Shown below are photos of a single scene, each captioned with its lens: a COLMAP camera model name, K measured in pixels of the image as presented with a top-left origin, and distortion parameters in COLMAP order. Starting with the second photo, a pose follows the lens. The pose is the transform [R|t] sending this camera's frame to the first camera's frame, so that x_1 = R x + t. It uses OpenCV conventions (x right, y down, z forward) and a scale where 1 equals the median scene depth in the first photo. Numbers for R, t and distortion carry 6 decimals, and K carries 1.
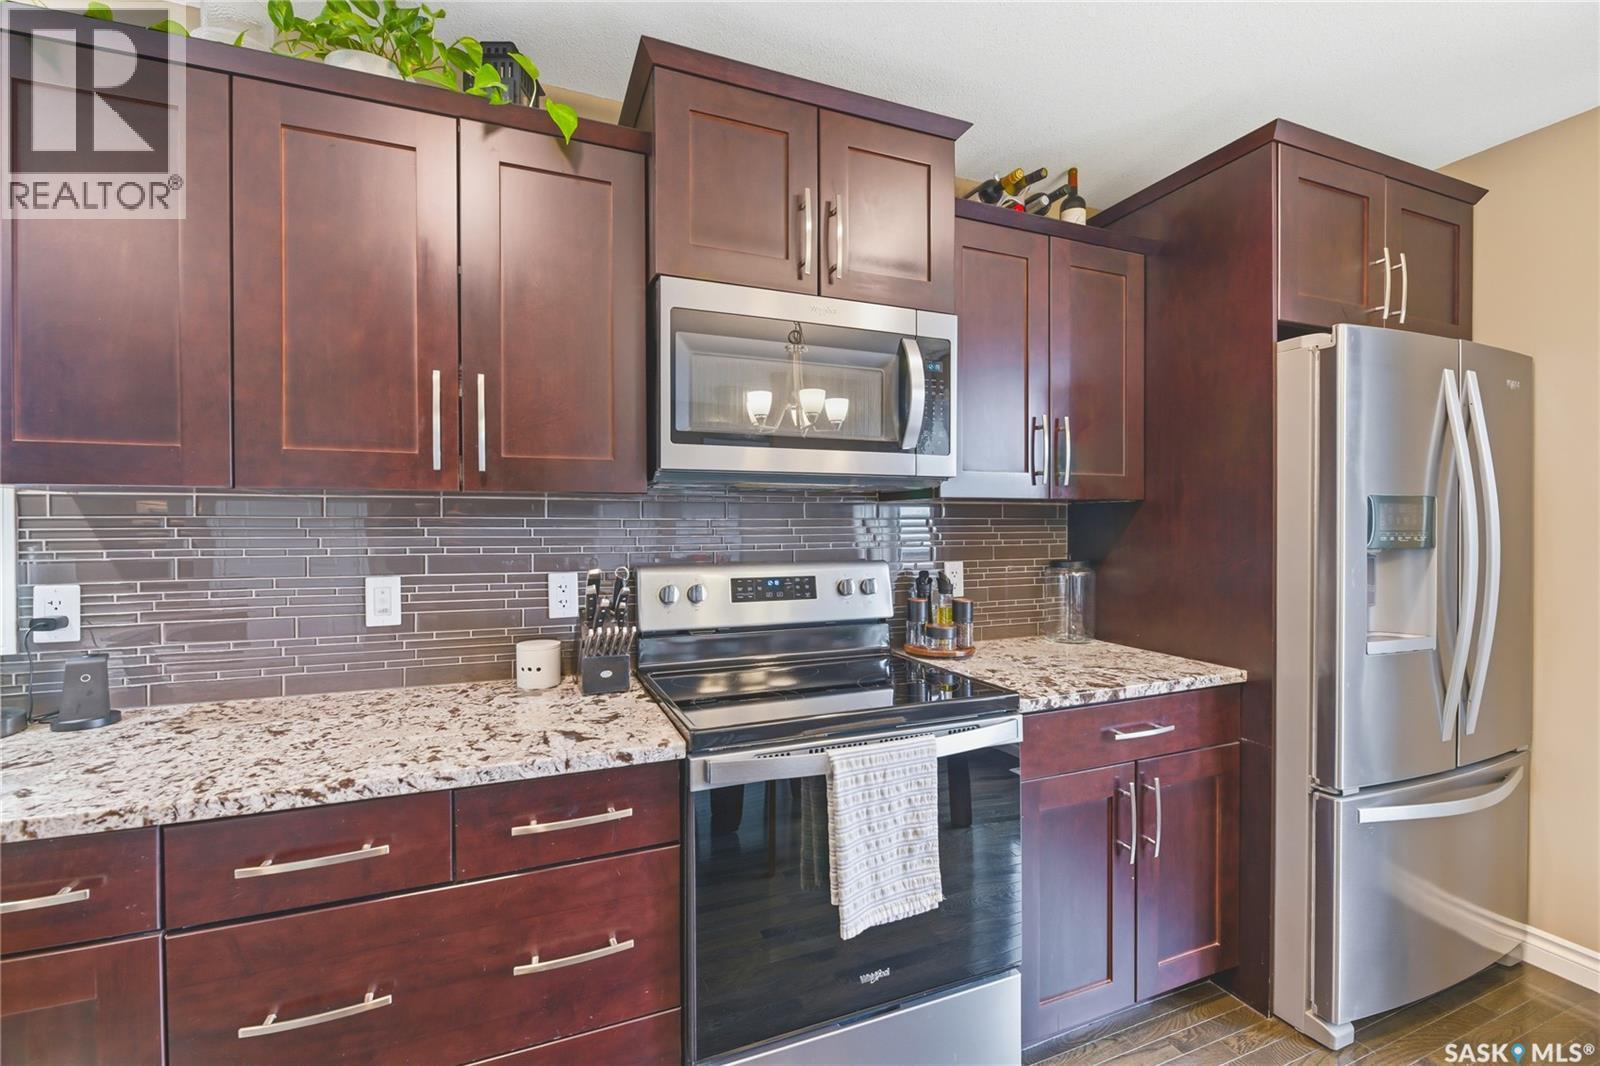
lens RADIAL K [[668.6, 0, 793.5], [0, 668.6, 524.6], [0, 0, 1]] dist [0.003185, -0.000667]
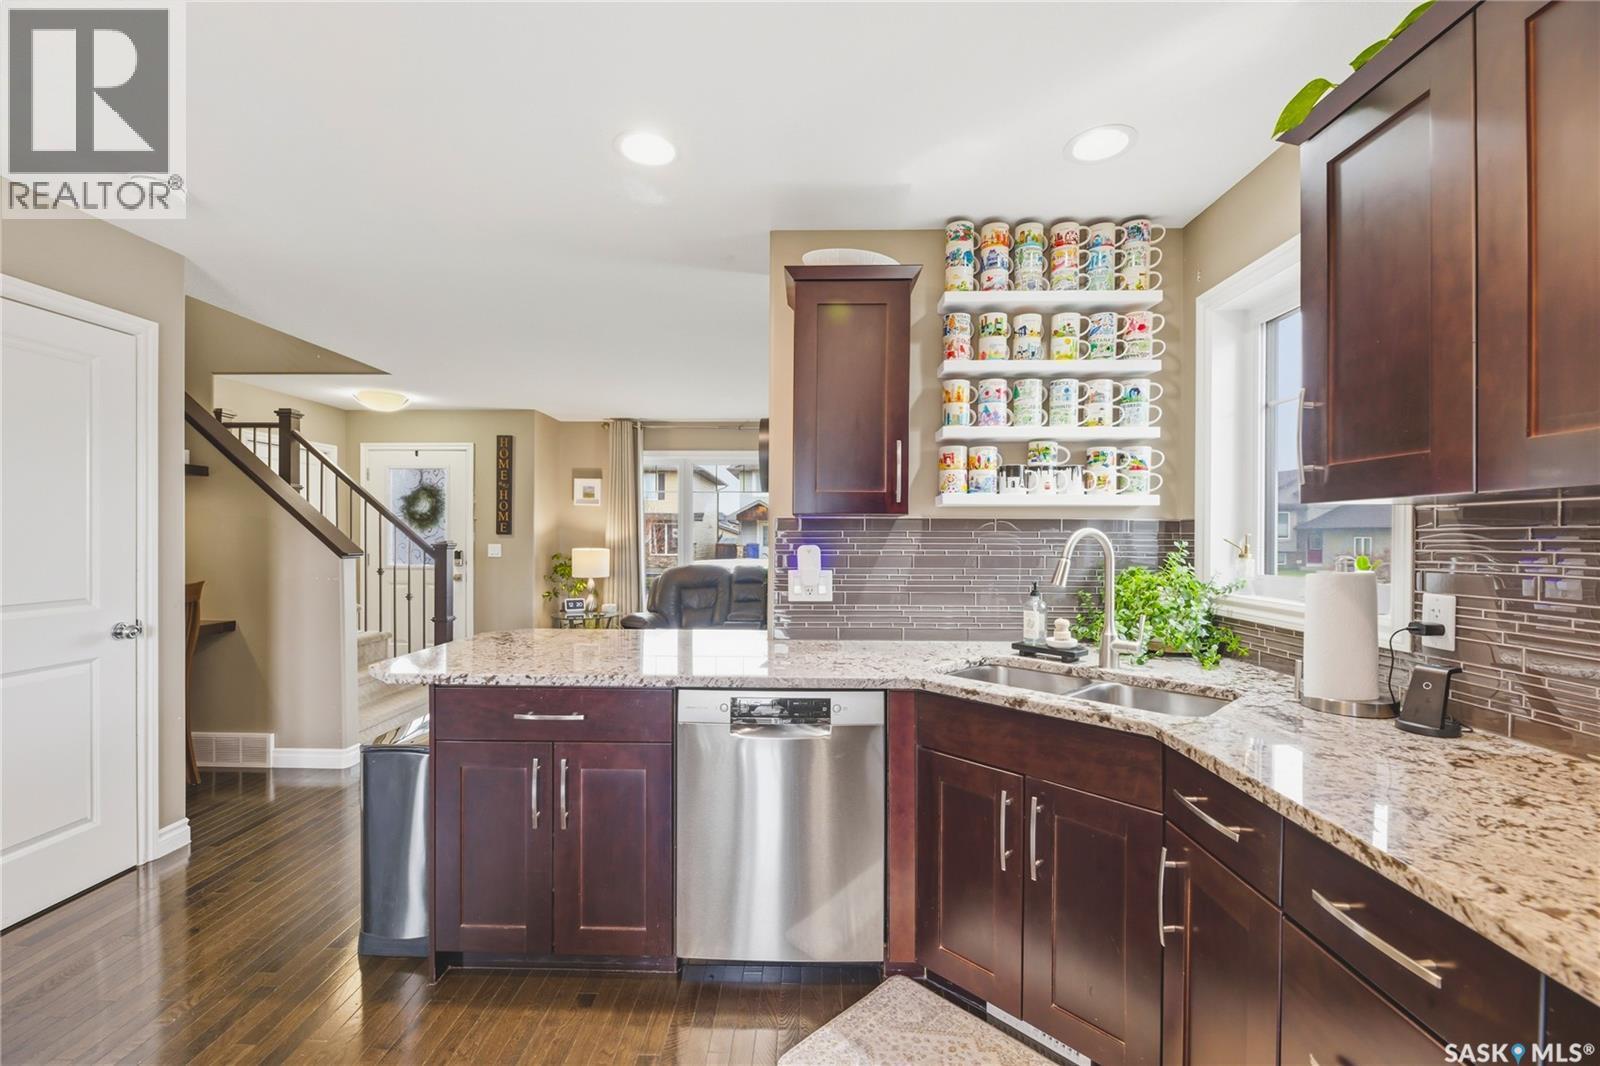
lens RADIAL K [[668.6, 0, 799.4], [0, 668.6, 538.2], [0, 0, 1]] dist [0.003185, -0.000667]
pose [[-0.378063, 0.002384, -0.925777, 0.332151], [-0.006119, 0.999968, 0.005074, 0.005147], [0.925760, 0.007583, -0.378037, 0.646246]]
